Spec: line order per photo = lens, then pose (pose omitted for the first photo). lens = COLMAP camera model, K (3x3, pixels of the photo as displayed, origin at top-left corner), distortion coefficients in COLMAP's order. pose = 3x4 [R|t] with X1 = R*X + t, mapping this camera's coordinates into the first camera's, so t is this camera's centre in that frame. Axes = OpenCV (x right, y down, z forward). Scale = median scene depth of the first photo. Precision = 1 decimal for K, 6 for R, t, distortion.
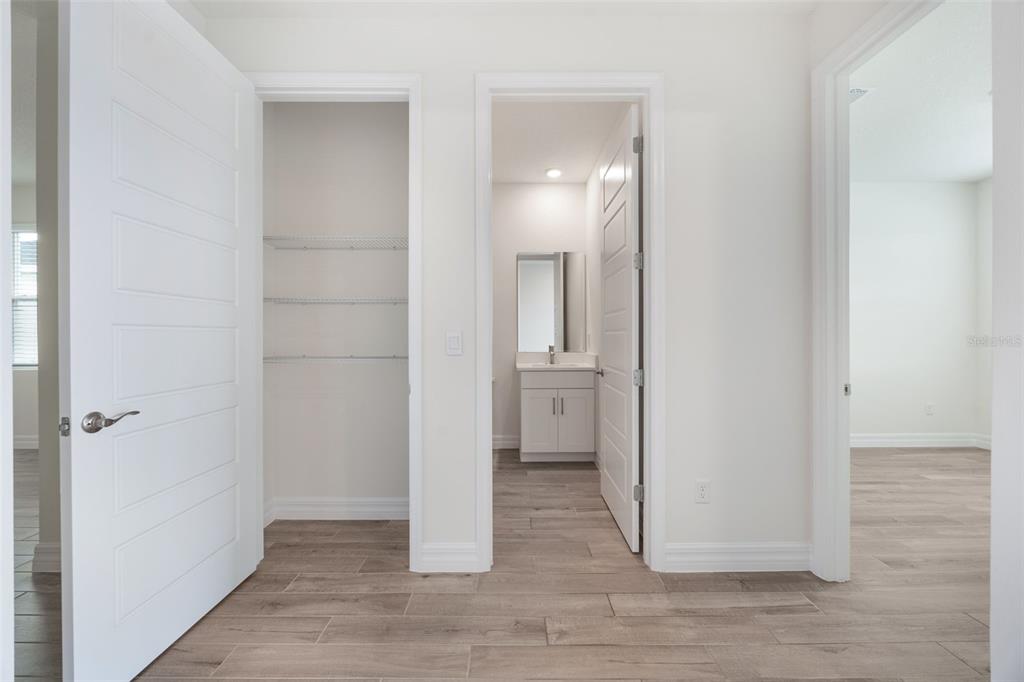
lens RADIAL K [[391.5, 0, 513.6], [0, 391.5, 338.8], [0, 0, 1]] dist [-0.000567, -0.000061]
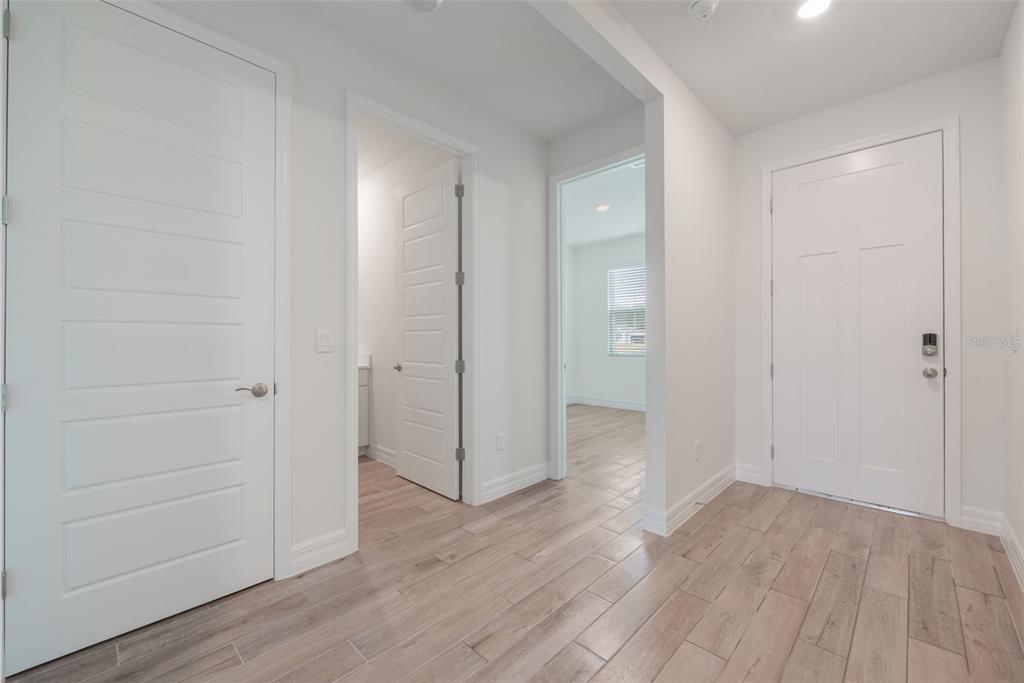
lens RADIAL K [[391.5, 0, 513.6], [0, 391.5, 339.3], [0, 0, 1]] dist [-0.000567, -0.000061]
pose [[0.715235, -0.000099, 0.698884, -0.537667], [0.003605, 0.999987, -0.003547, 0.014075], [-0.698875, 0.005057, 0.715226, -0.086163]]
